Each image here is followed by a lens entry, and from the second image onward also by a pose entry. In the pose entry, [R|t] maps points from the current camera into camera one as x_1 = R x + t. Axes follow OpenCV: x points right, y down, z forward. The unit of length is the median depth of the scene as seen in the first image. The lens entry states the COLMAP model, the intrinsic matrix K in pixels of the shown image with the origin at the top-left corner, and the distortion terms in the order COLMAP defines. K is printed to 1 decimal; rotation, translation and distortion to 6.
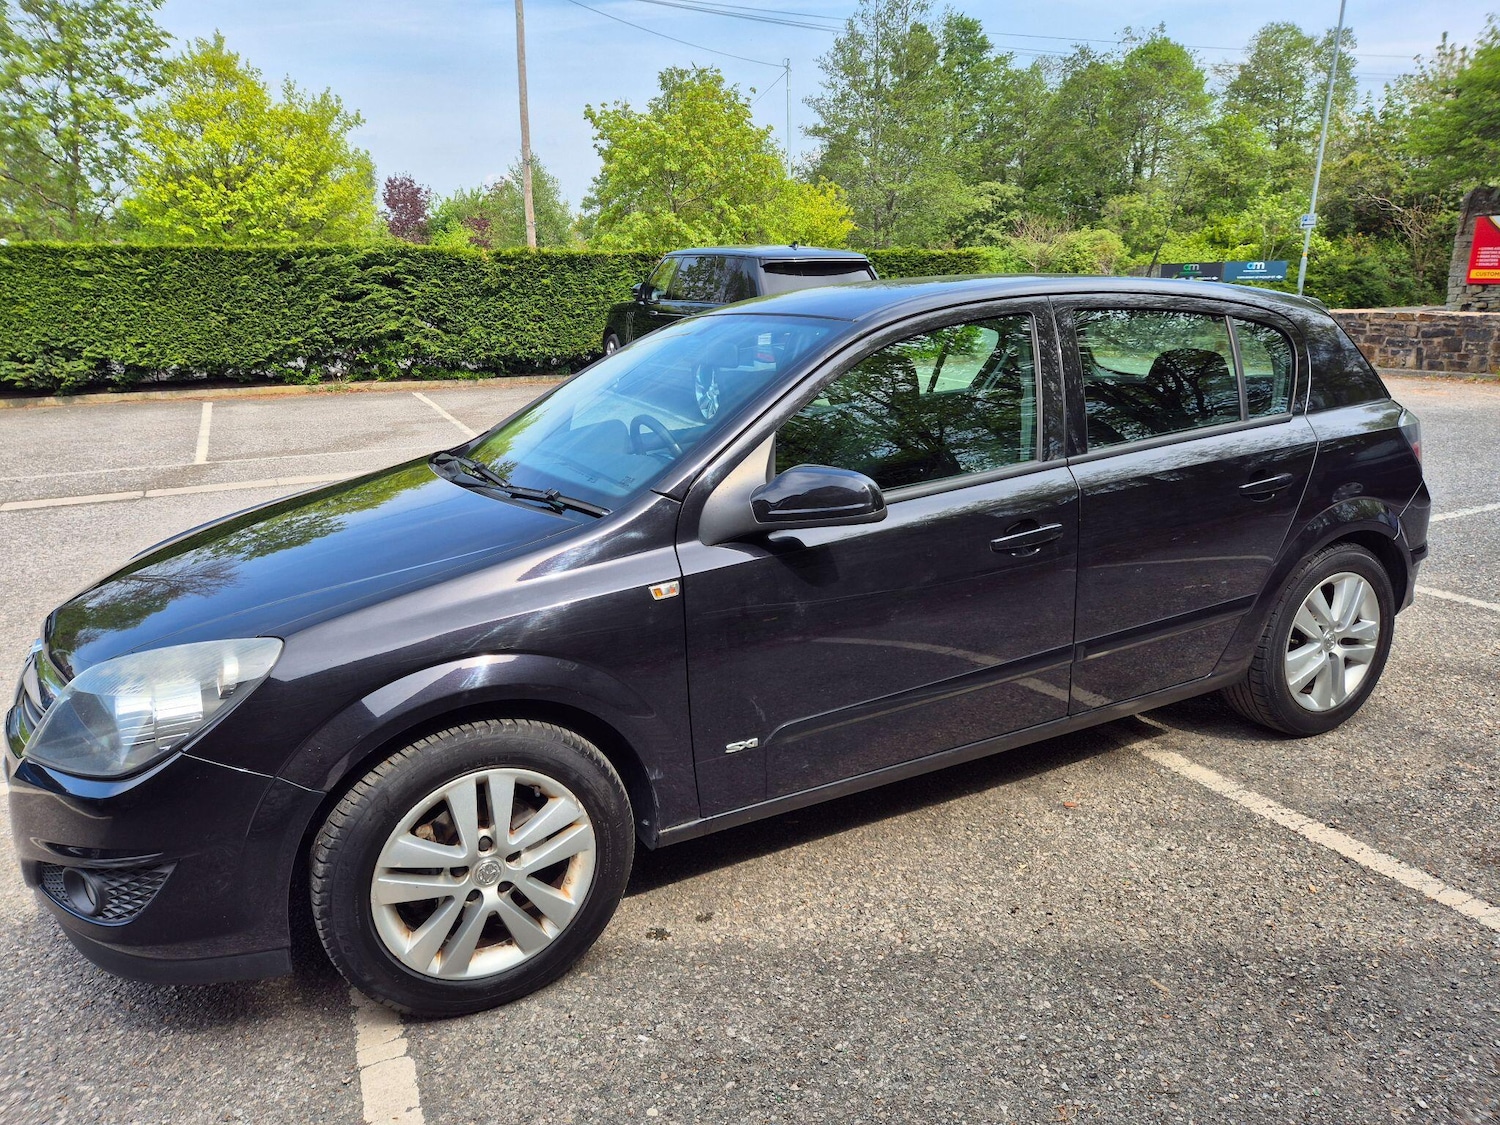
lens RADIAL K [[998.8, 0, 743.9], [0, 998.8, 555.1], [0, 0, 1]] dist [0.079764, -0.079753]
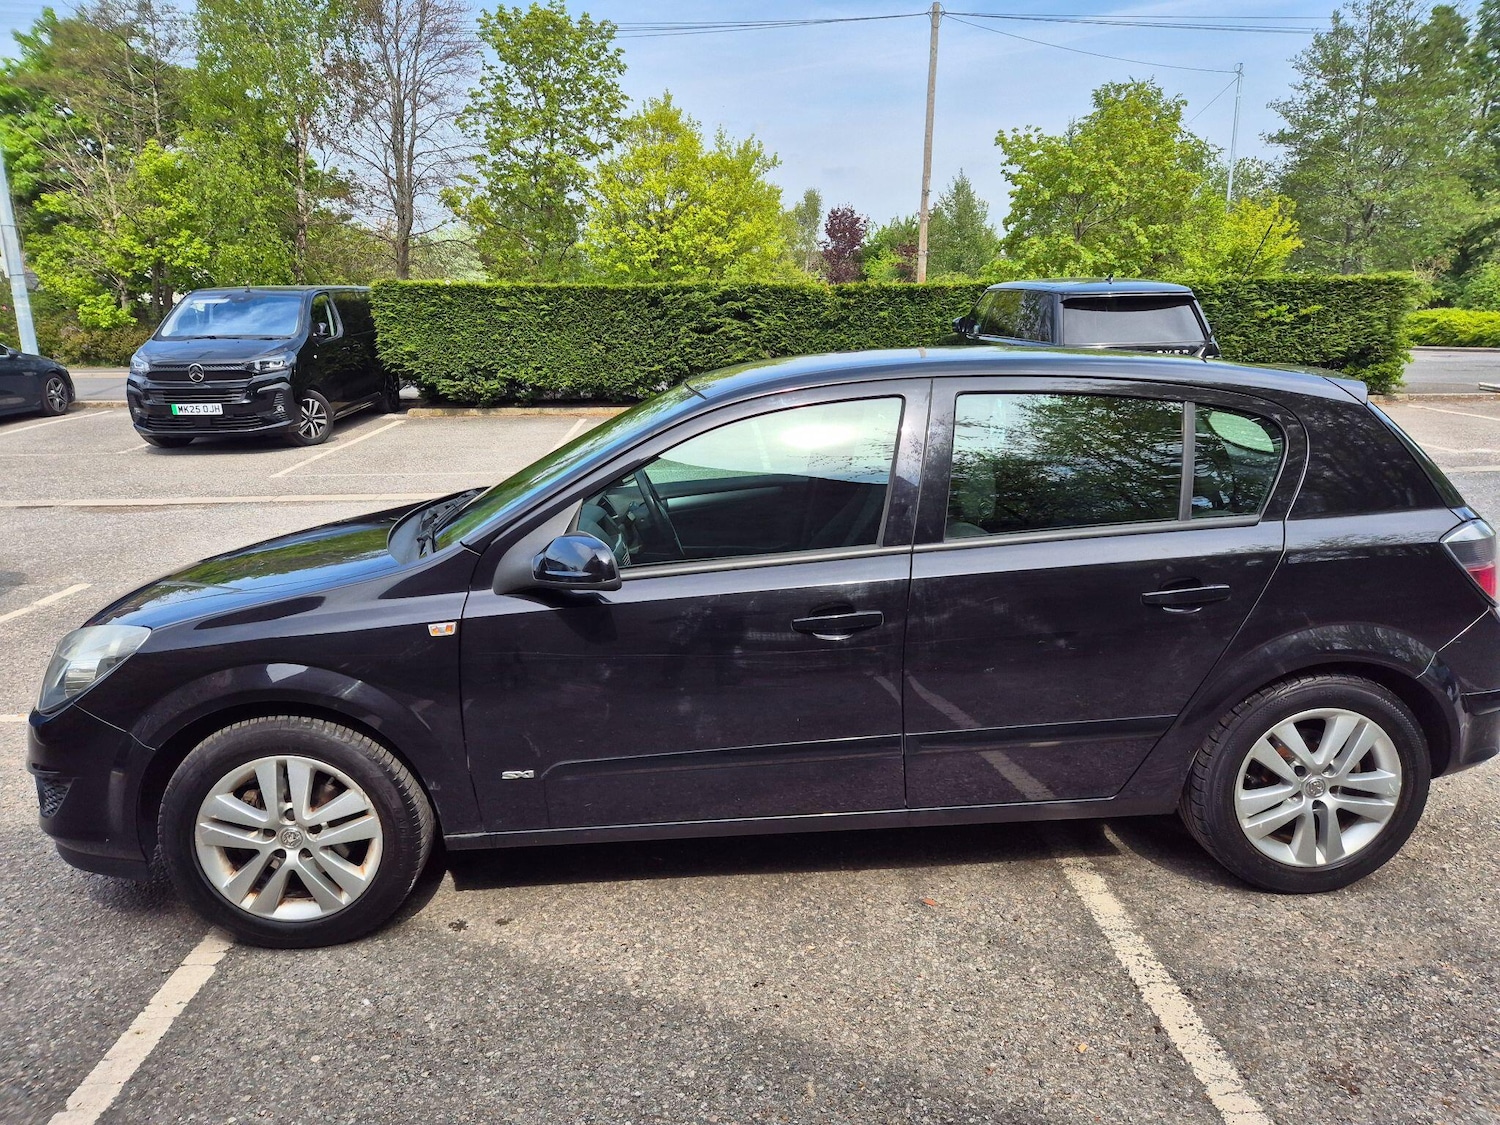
lens RADIAL K [[999.6, 0, 758.0], [0, 999.6, 566.1], [0, 0, 1]] dist [0.079347, -0.076498]
pose [[0.919572, 0.101642, -0.379548, 0.108615], [-0.105524, 0.994360, 0.010624, -0.013921], [0.378488, 0.030282, 0.925111, 0.008277]]
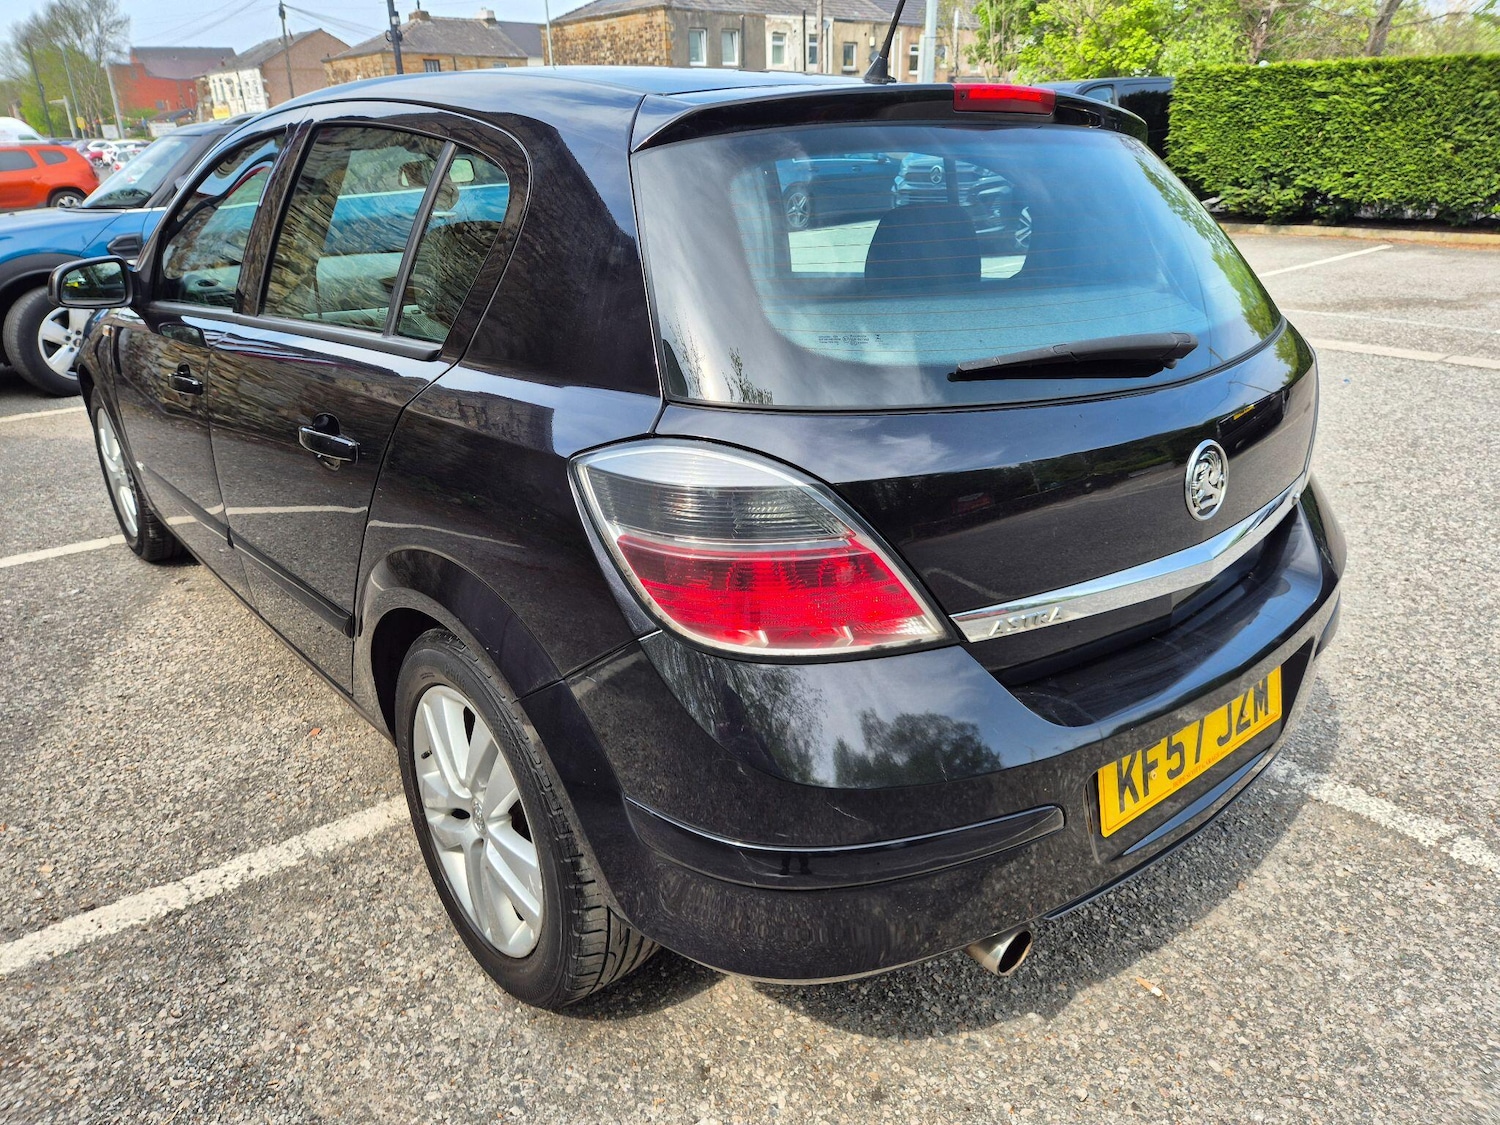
lens RADIAL K [[1018.2, 0, 734.7], [0, 1018.2, 560.0], [0, 0, 1]] dist [0.067308, -0.062100]
pose [[0.217478, 0.375813, -0.900815, 0.245518], [-0.235218, 0.915885, 0.325312, -0.055877], [0.947299, 0.141140, 0.287583, 0.229256]]
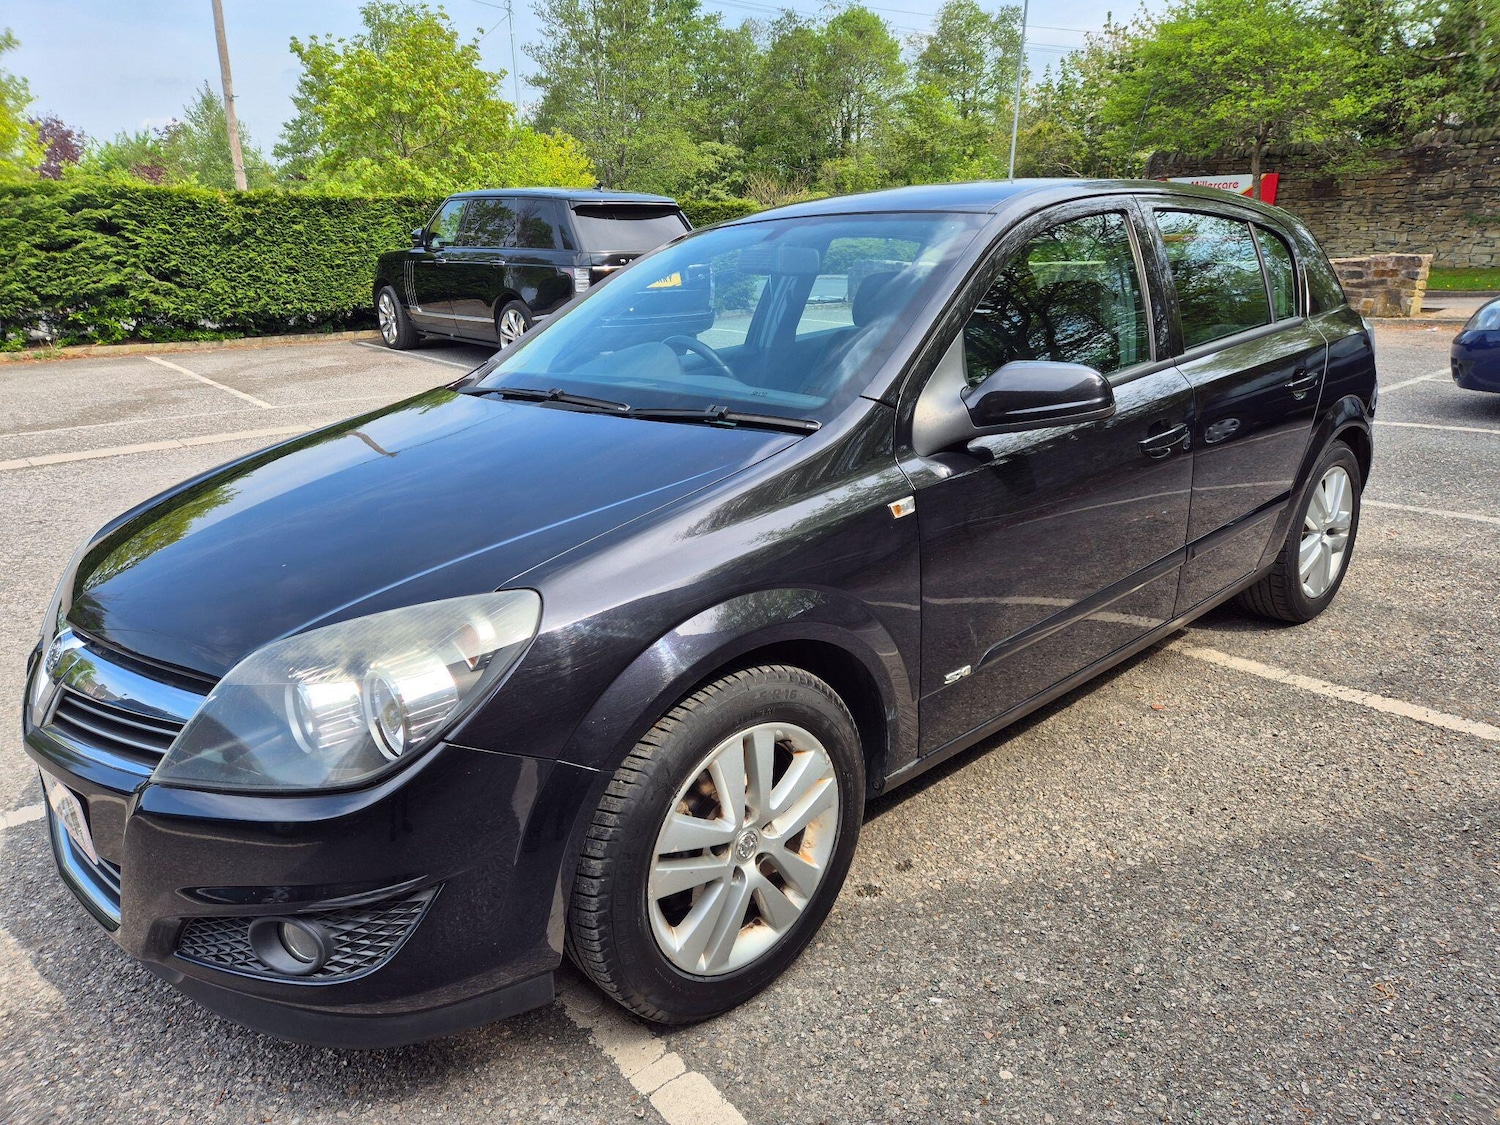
lens RADIAL K [[998.8, 0, 743.9], [0, 998.8, 555.1], [0, 0, 1]] dist [0.079764, -0.079753]
pose [[0.964799, -0.078469, 0.251011, -0.069079], [0.069569, 0.996600, 0.044151, 0.004456], [-0.253622, -0.025134, 0.966977, 0.027124]]
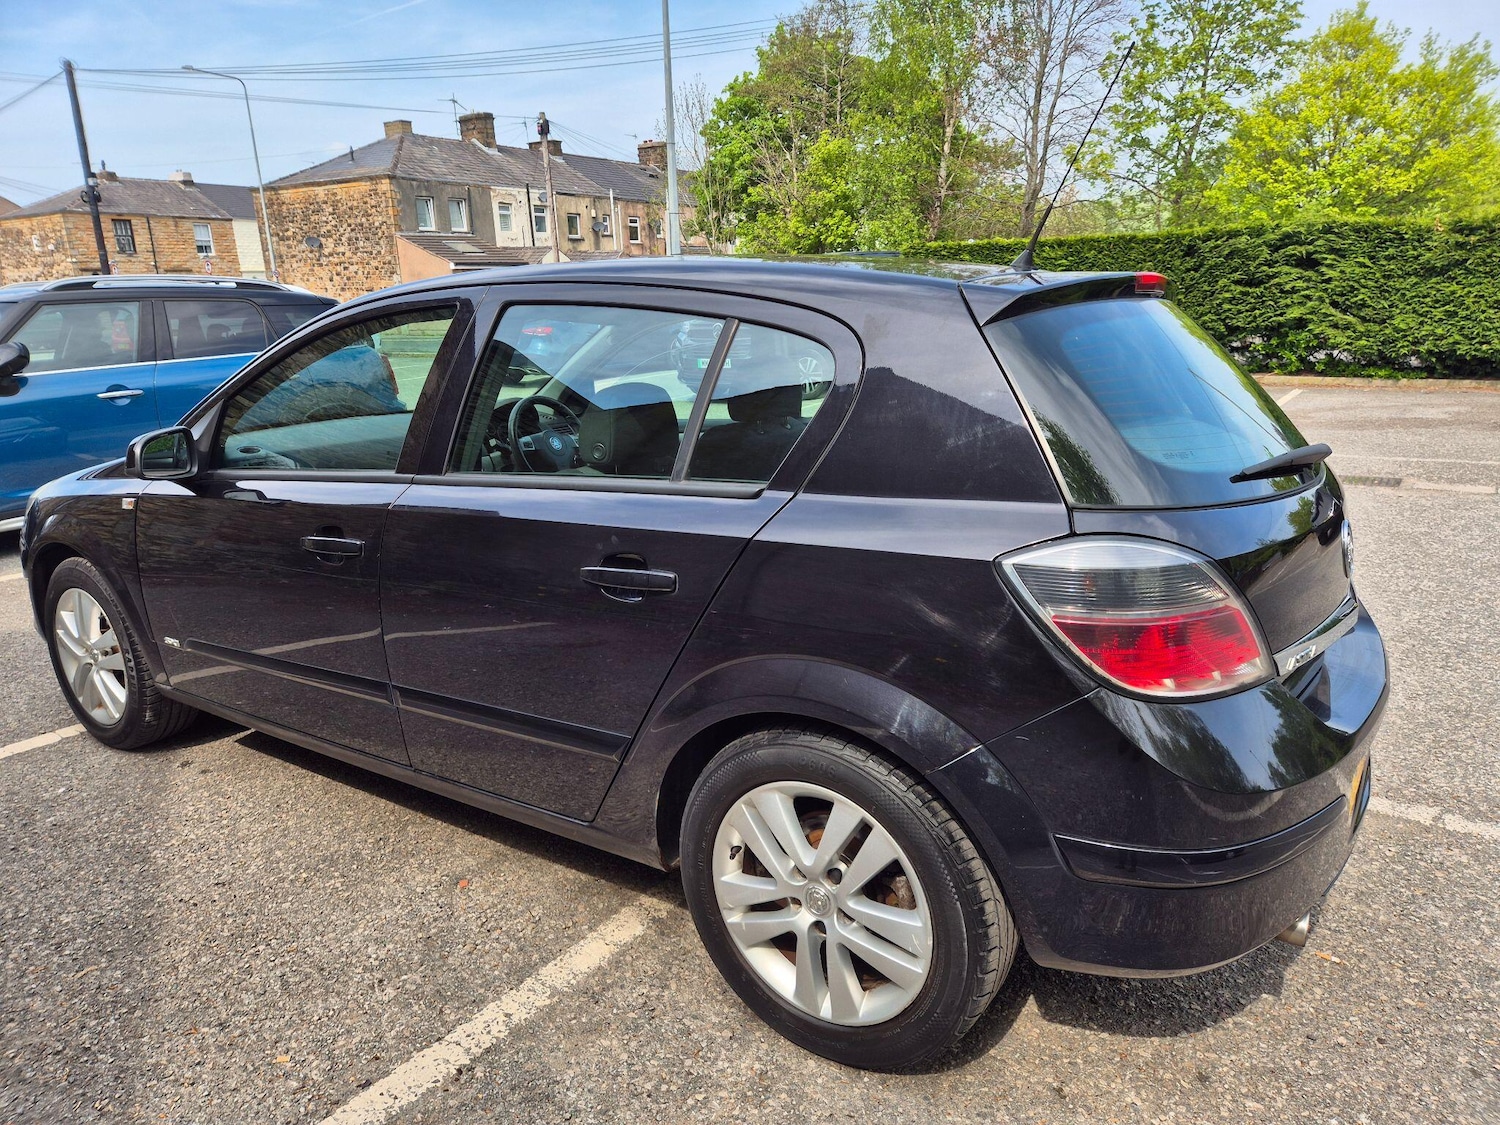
lens RADIAL K [[1009.9, 0, 750.0], [0, 1009.9, 562.5], [0, 0, 1]] dist [0.080057, -0.076278]
pose [[0.480541, 0.224876, -0.847650, 0.239608], [-0.209087, 0.968070, 0.138289, -0.040359], [0.851683, 0.110779, 0.512216, 0.157514]]
